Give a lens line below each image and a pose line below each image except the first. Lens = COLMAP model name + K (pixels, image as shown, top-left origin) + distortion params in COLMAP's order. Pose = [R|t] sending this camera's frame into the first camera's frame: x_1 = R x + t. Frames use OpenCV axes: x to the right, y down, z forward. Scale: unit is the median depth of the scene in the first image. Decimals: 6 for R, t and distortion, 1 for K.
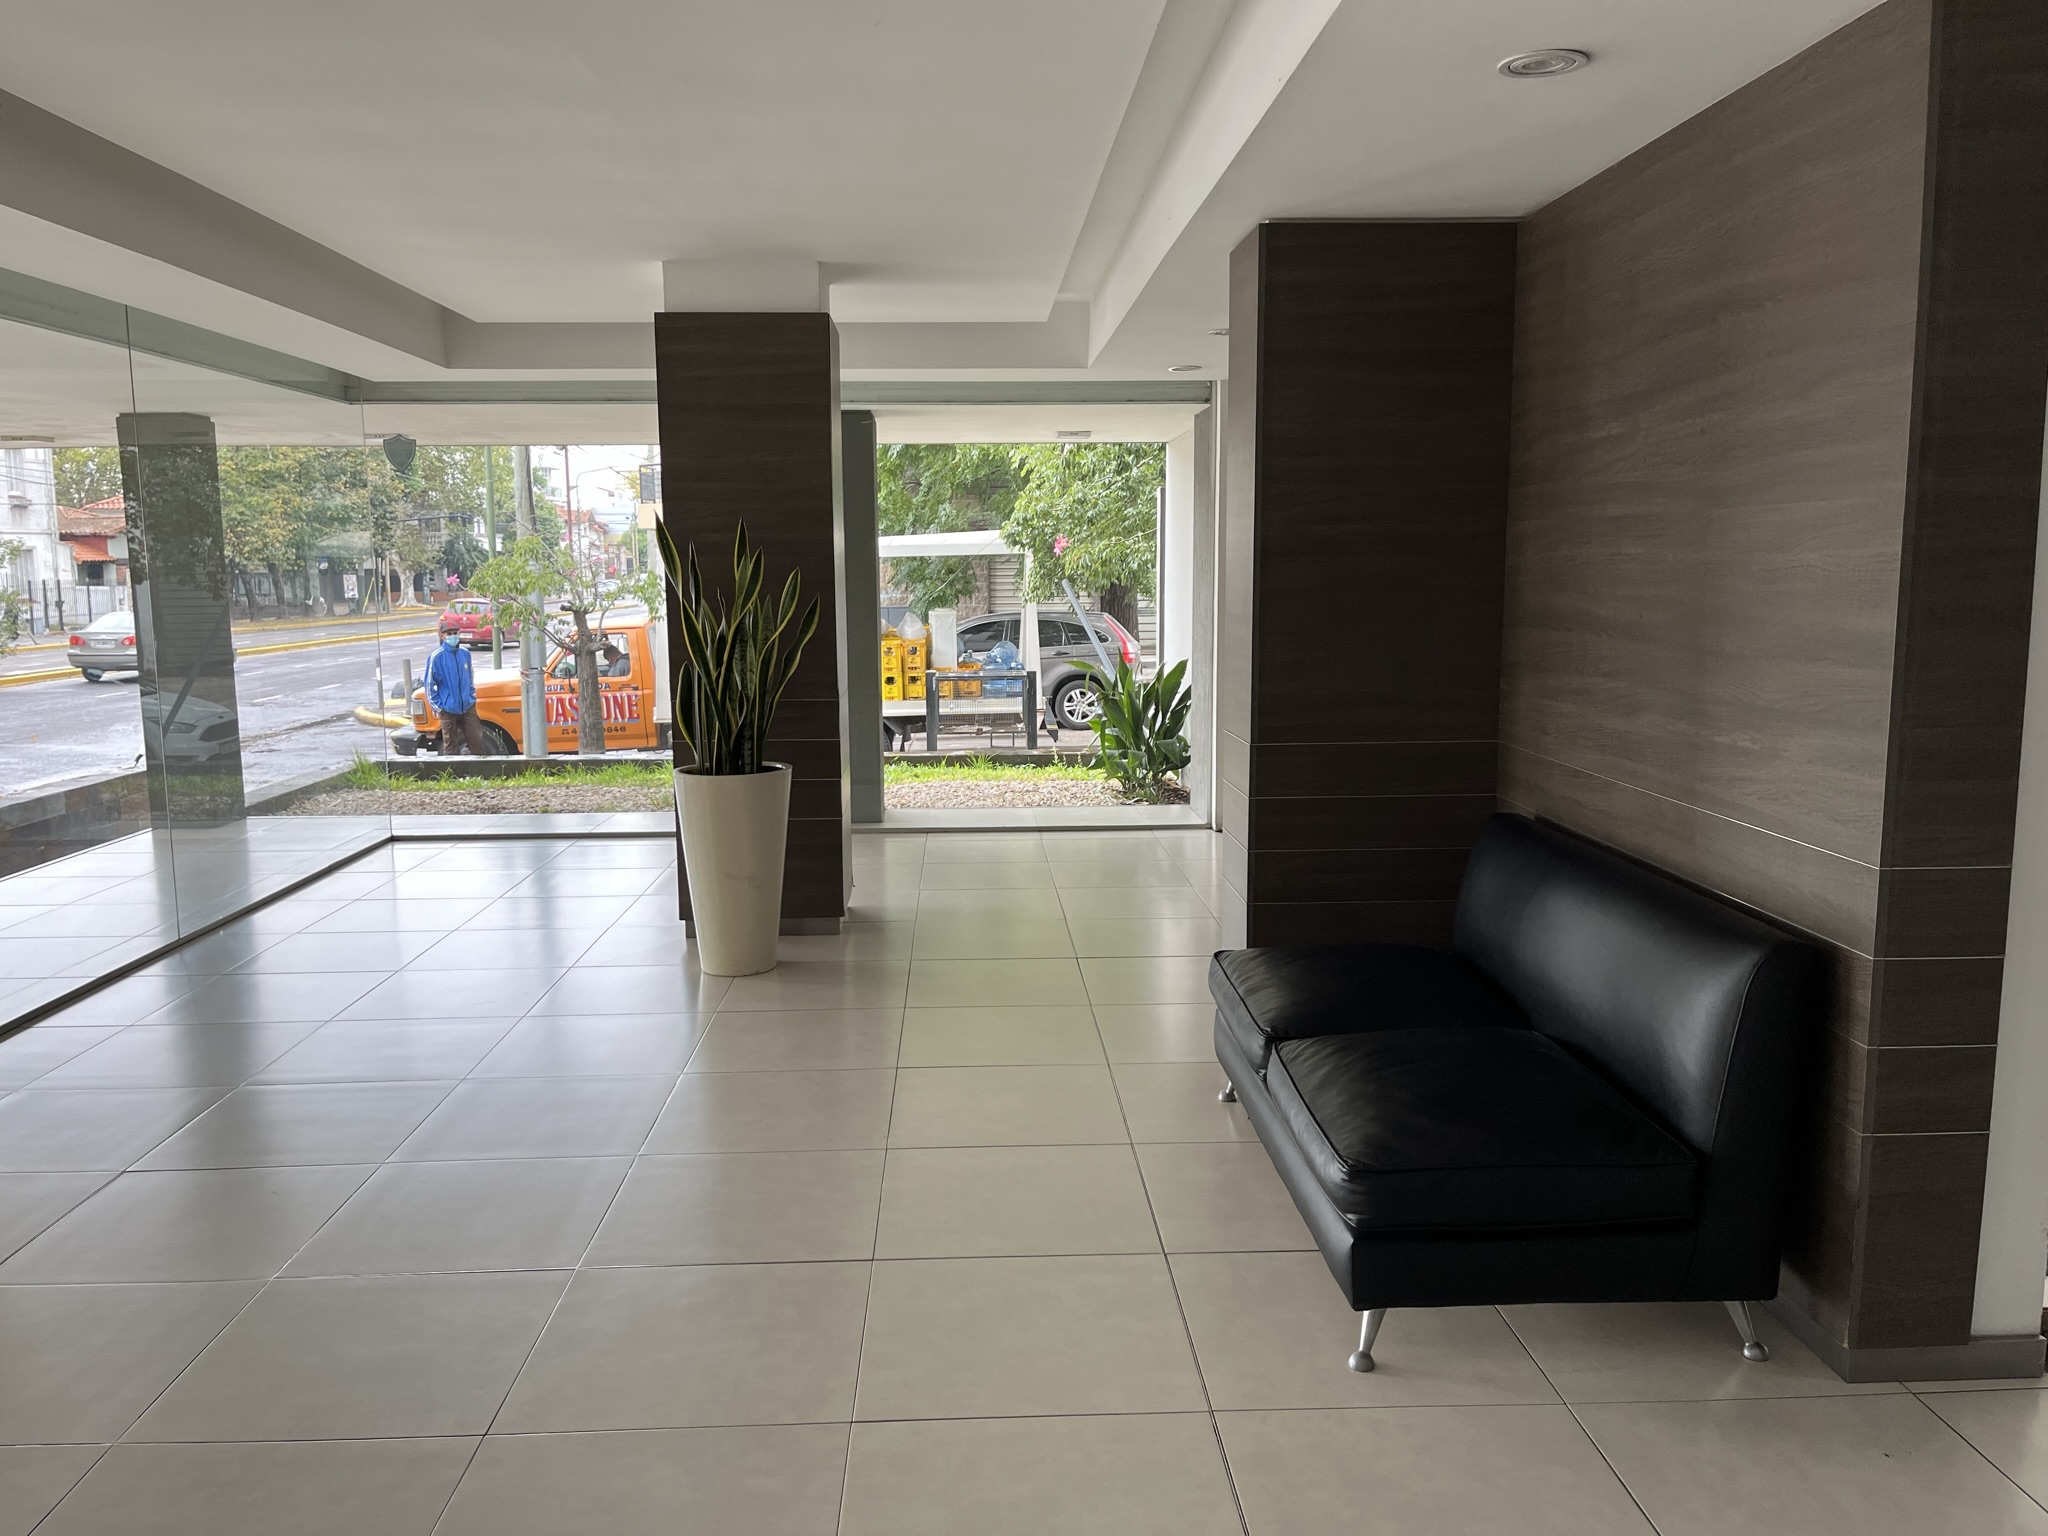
lens RADIAL K [[1544.2, 0, 1026.4], [0, 1544.2, 768.7], [0, 0, 1]] dist [0.070059, -0.089302]
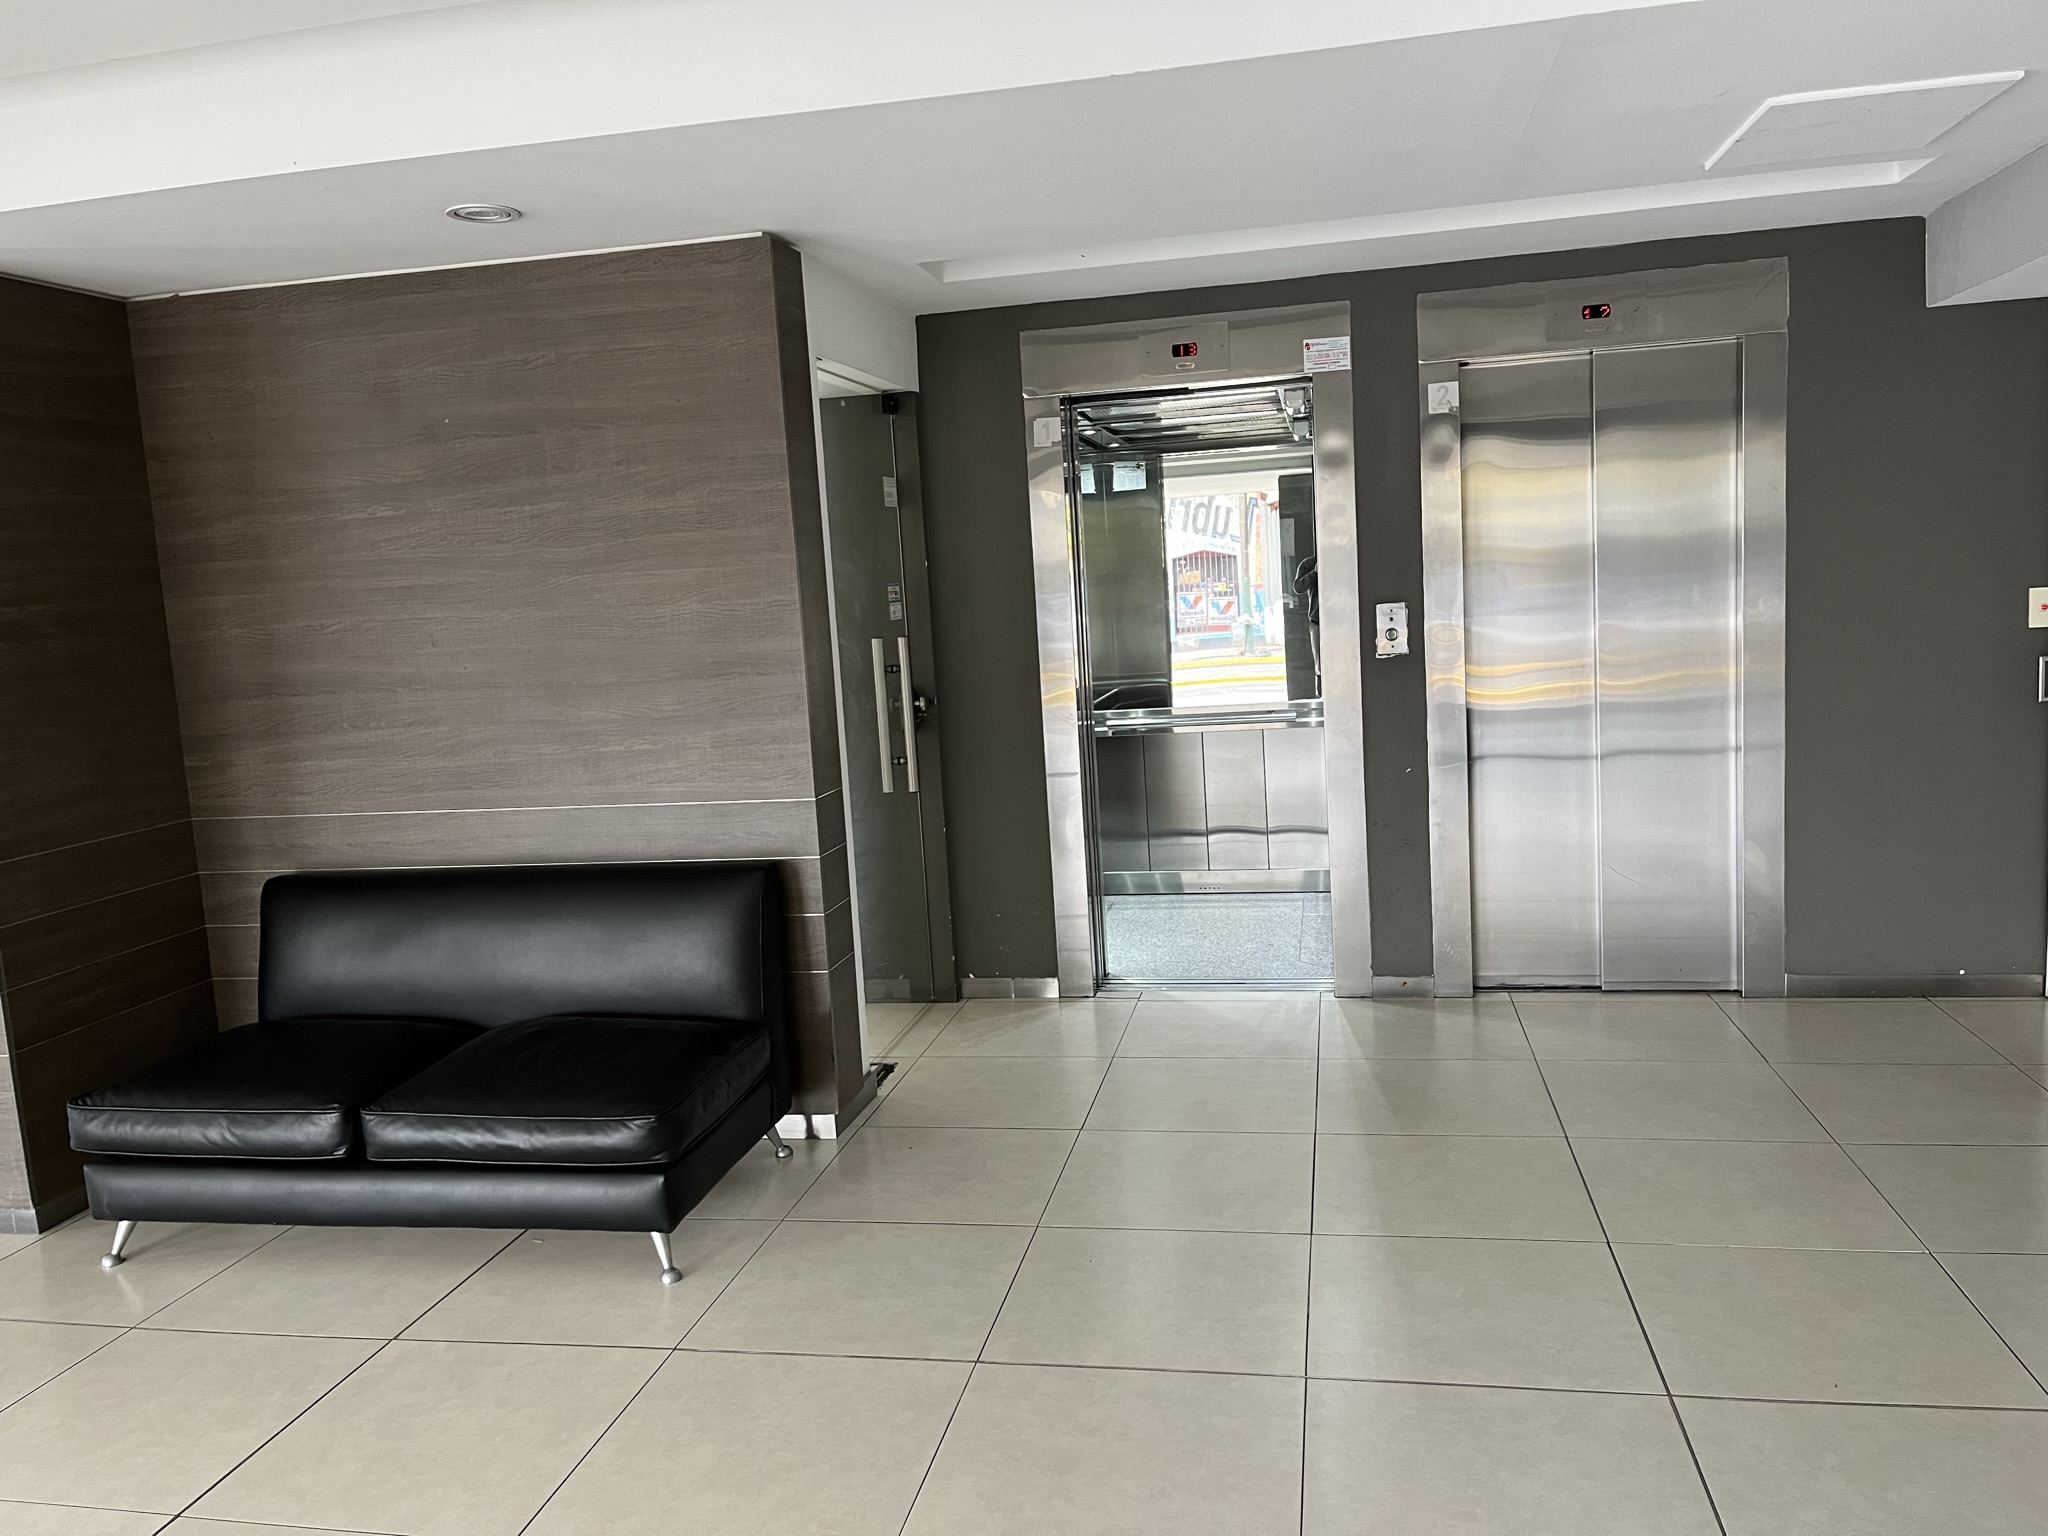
lens RADIAL K [[1544.2, 0, 1022.6], [0, 1544.2, 766.5], [0, 0, 1]] dist [0.070059, -0.089302]
pose [[0.243143, -0.133444, 0.960767, -0.573863], [0.186728, 0.978405, 0.088639, -0.043586], [-0.951848, 0.157850, 0.262810, 0.250816]]
